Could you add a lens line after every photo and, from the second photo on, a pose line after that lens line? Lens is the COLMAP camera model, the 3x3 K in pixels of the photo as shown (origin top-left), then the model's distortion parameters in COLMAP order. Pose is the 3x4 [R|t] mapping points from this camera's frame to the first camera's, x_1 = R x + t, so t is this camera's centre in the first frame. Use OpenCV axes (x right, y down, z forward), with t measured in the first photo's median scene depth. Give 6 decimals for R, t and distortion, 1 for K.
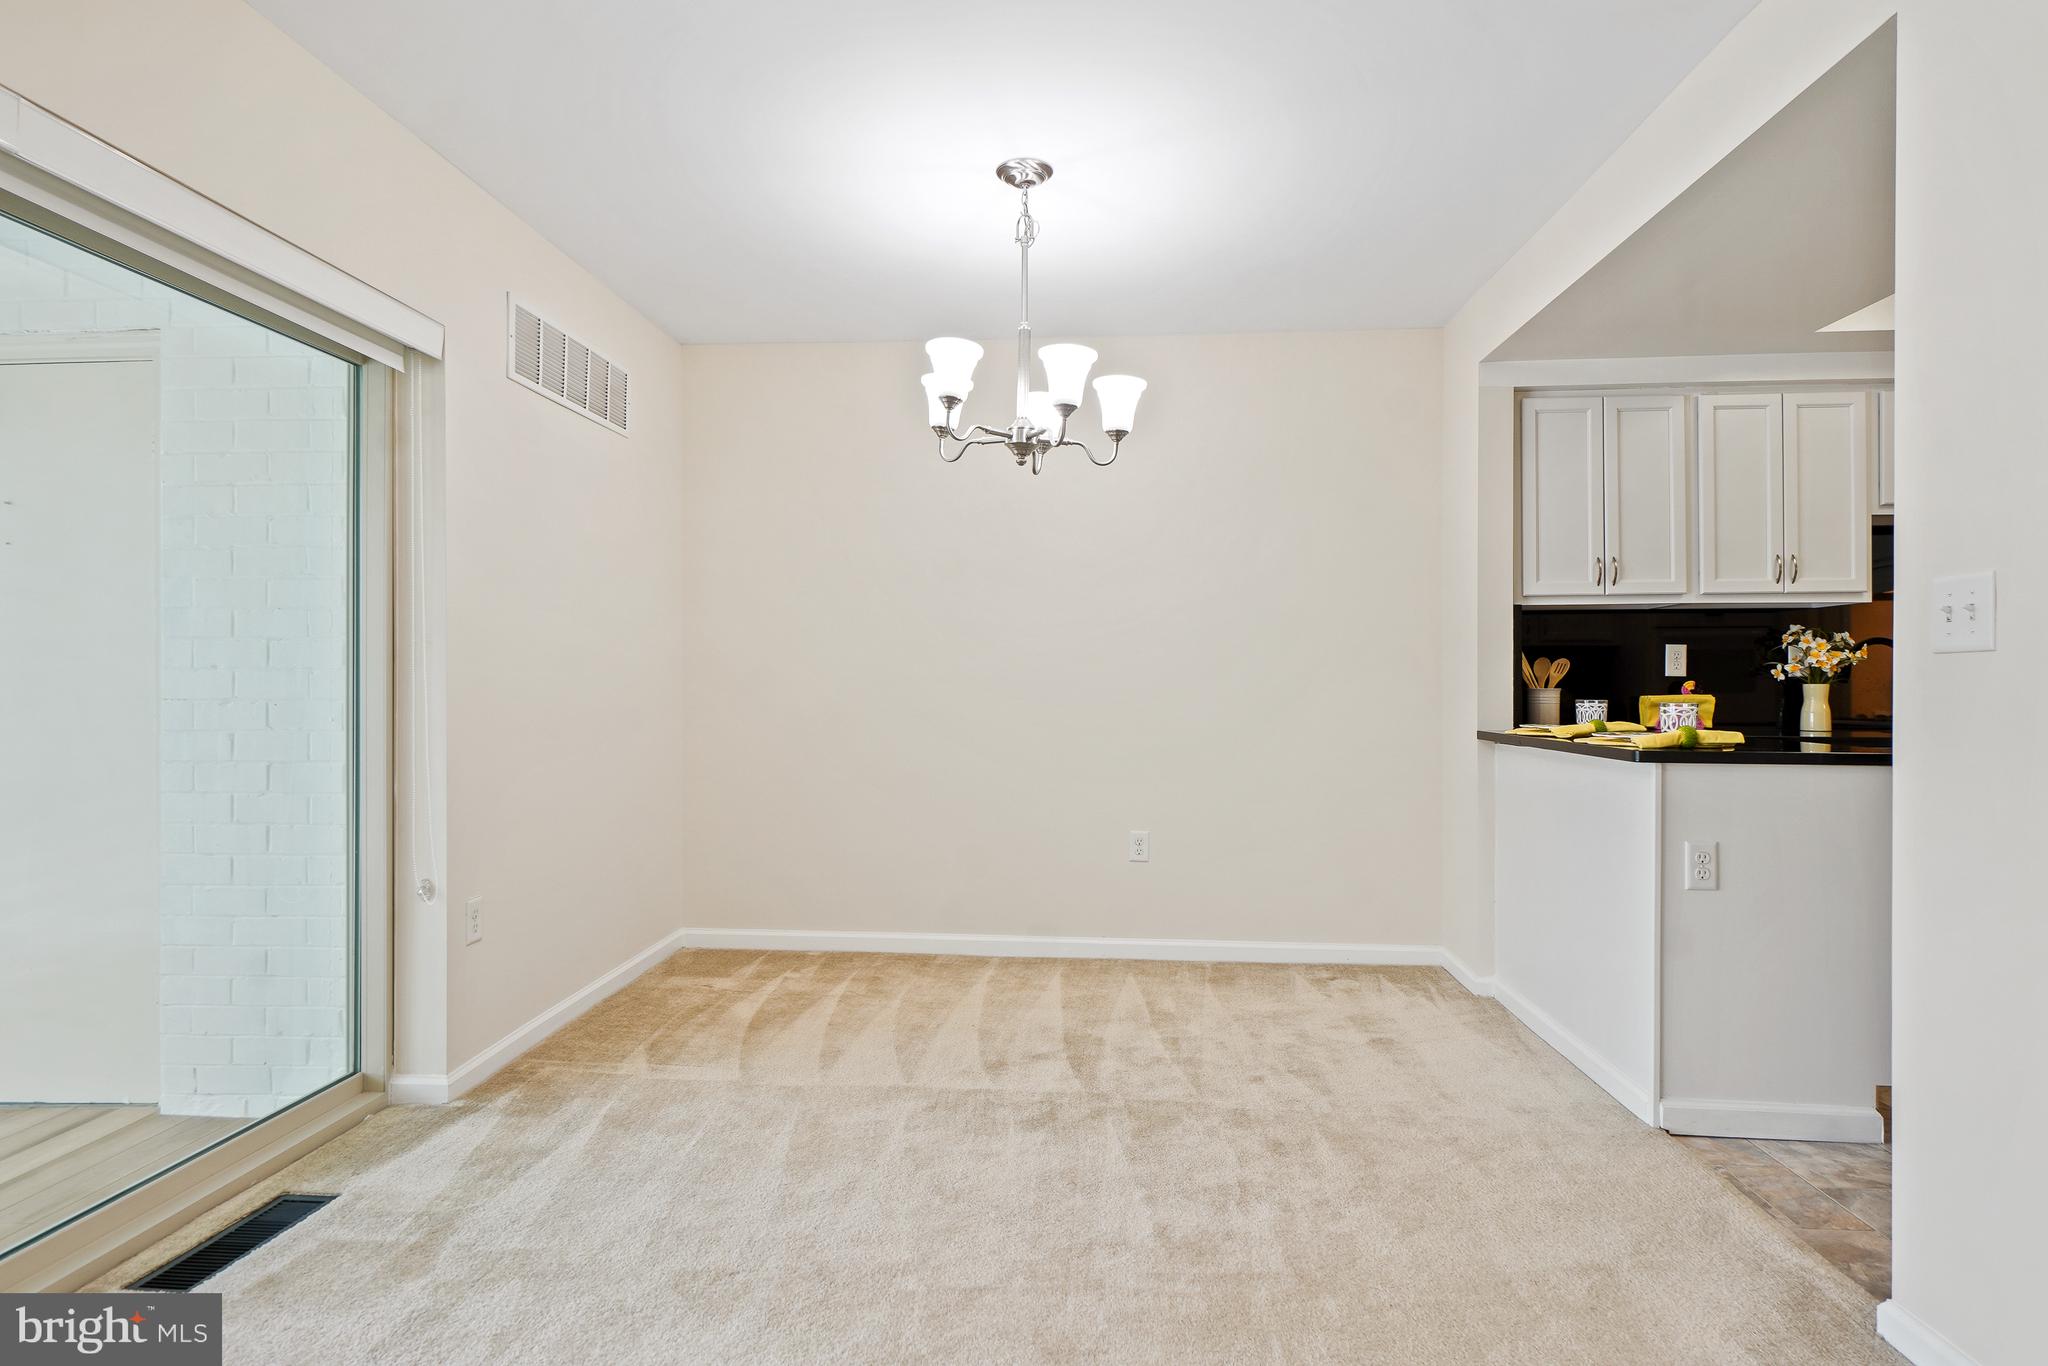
lens RADIAL K [[1109.3, 0, 1023.5], [0, 1109.3, 677.0], [0, 0, 1]] dist [-0.001617, 0.000133]
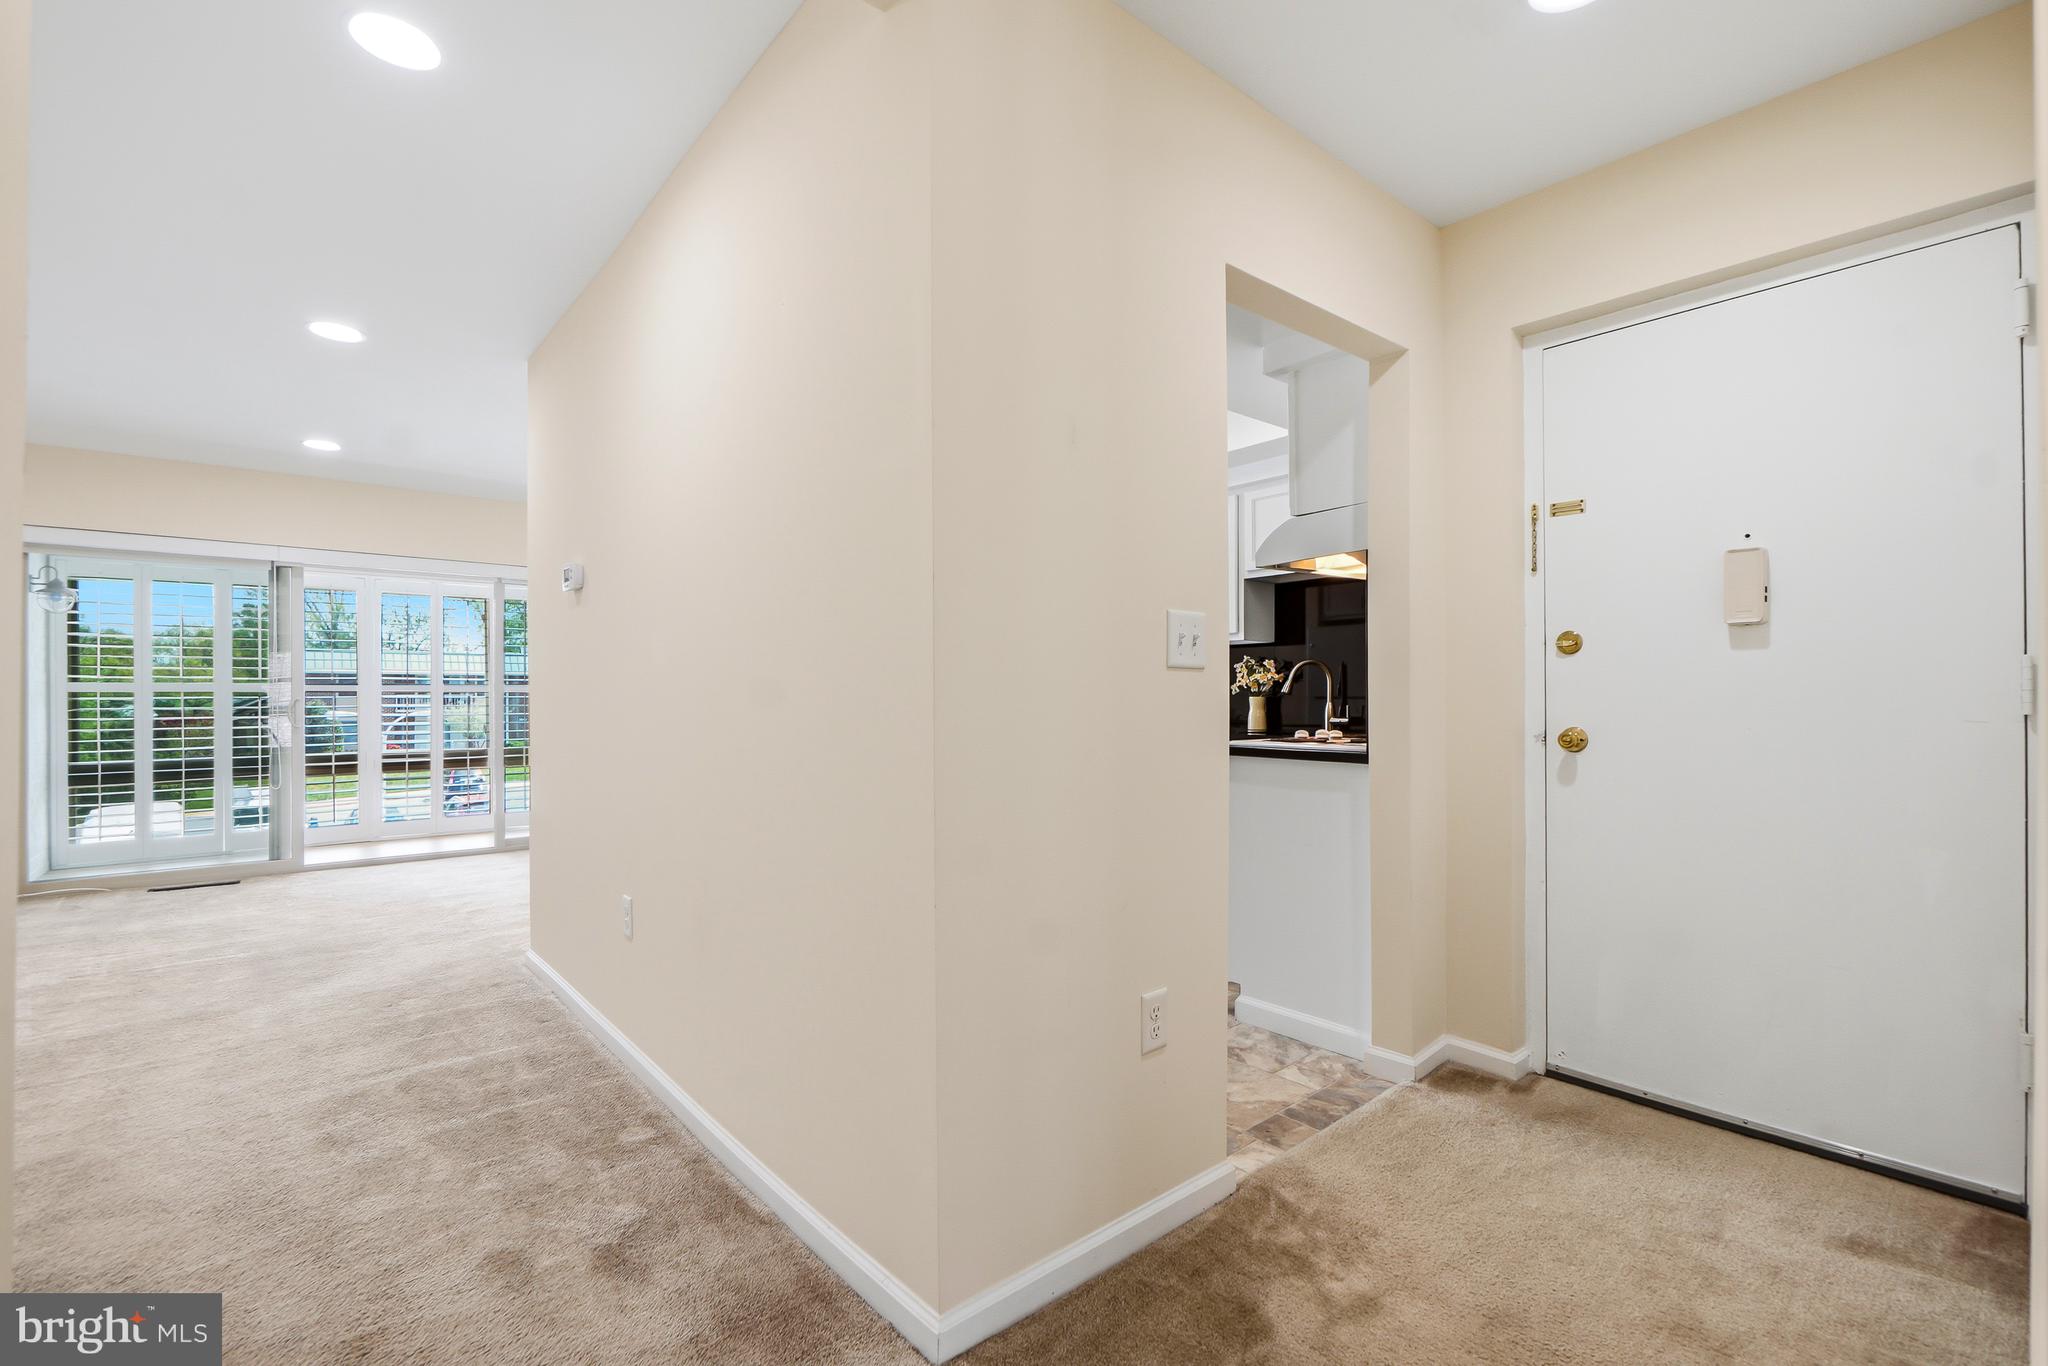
lens RADIAL K [[921.2, 0, 1023.1], [0, 921.2, 713.6], [0, 0, 1]] dist [-0.003204, -0.001396]
pose [[0.700588, 0.009089, -0.713508, 1.402356], [0.006488, 0.999796, 0.019107, 0.003564], [0.713537, -0.018015, 0.700386, -0.026502]]
